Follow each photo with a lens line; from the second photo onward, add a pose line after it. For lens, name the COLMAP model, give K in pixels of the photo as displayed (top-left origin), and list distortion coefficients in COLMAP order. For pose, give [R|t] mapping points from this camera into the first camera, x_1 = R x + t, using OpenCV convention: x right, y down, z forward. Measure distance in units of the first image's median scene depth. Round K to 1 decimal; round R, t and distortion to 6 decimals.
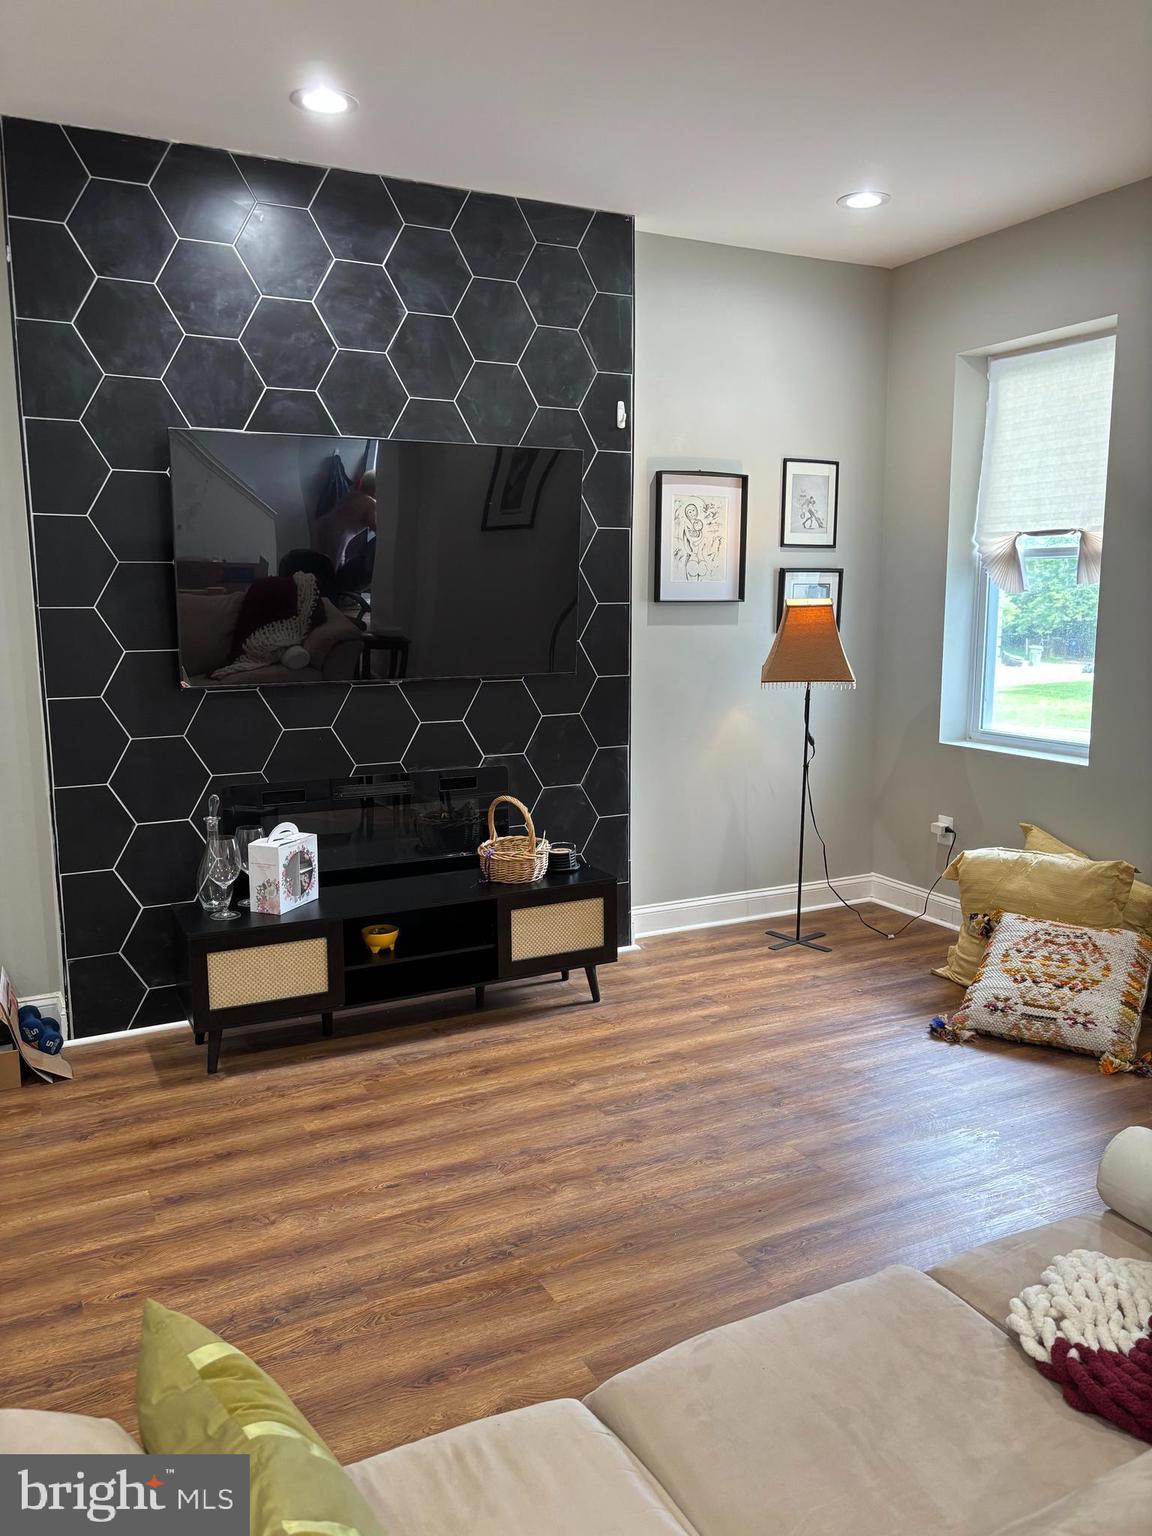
lens RADIAL K [[1151.2, 0, 576.0], [0, 1151.2, 768.0], [0, 0, 1]] dist [0.023401, 0.000756]
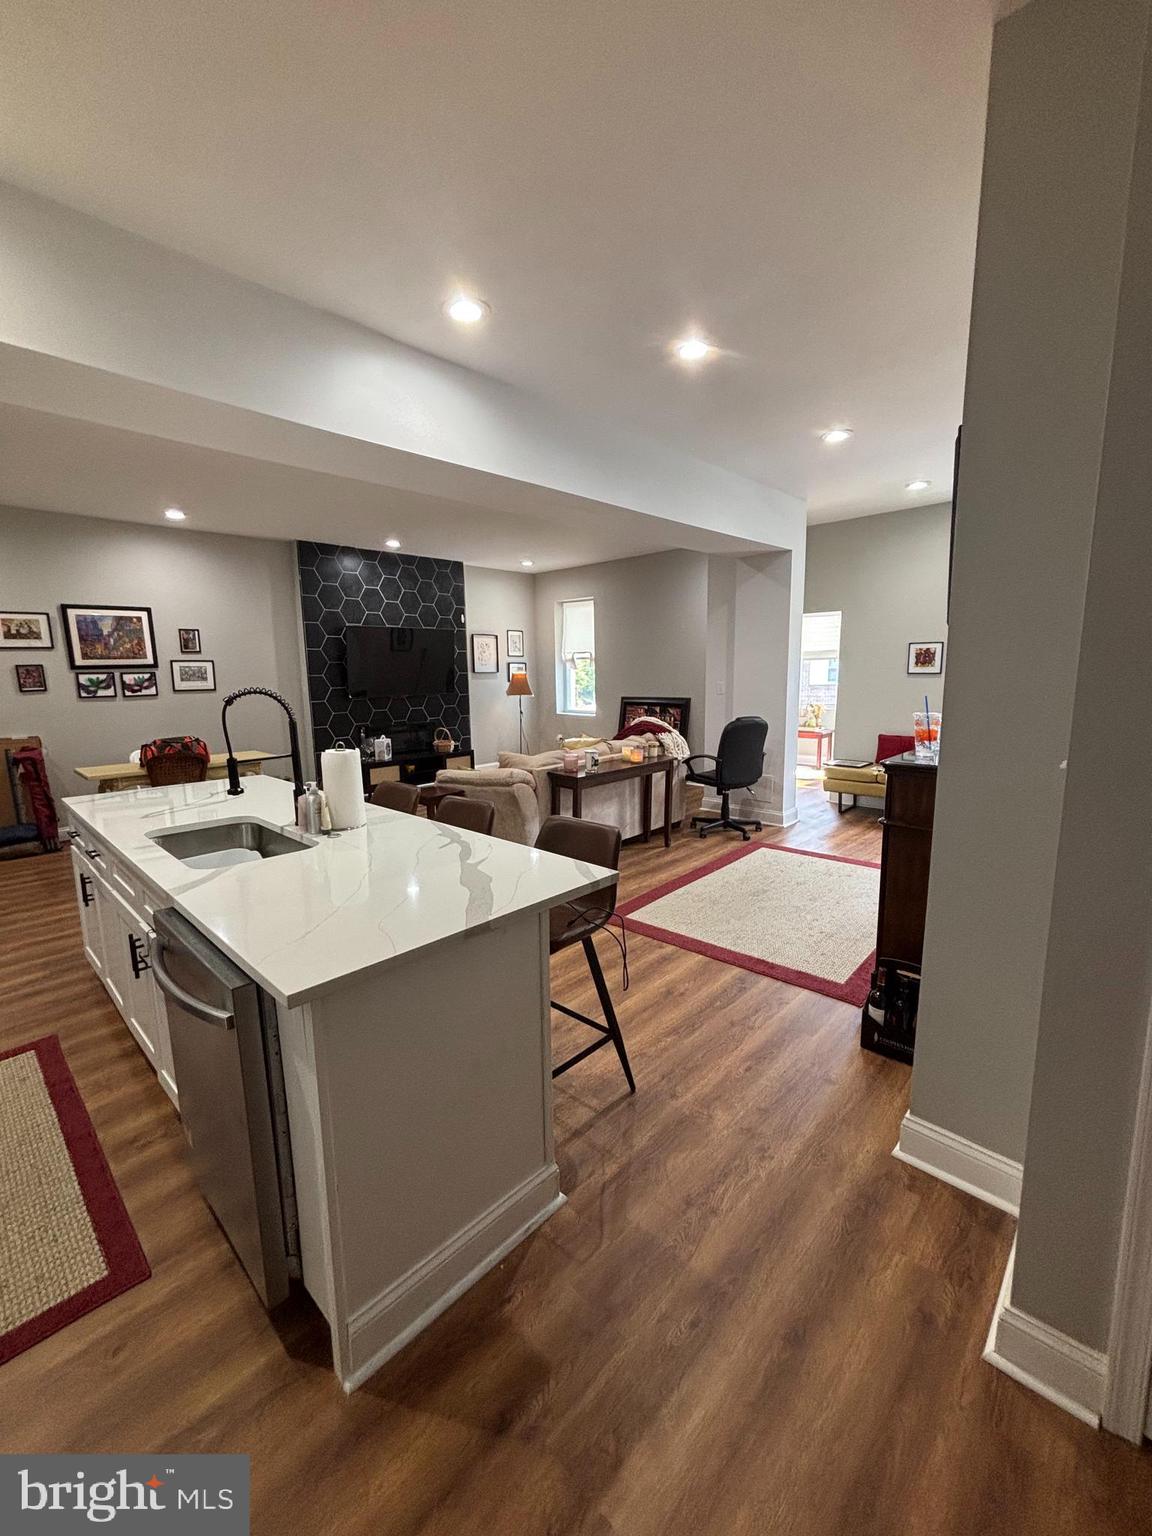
lens RADIAL K [[614.2, 0, 579.6], [0, 614.2, 764.5], [0, 0, 1]] dist [-0.001076, -0.000782]
pose [[0.941403, -0.060722, 0.331773, -0.264489], [0.061205, 0.998085, 0.009003, 0.132342], [-0.331685, 0.011831, 0.943316, -0.833875]]
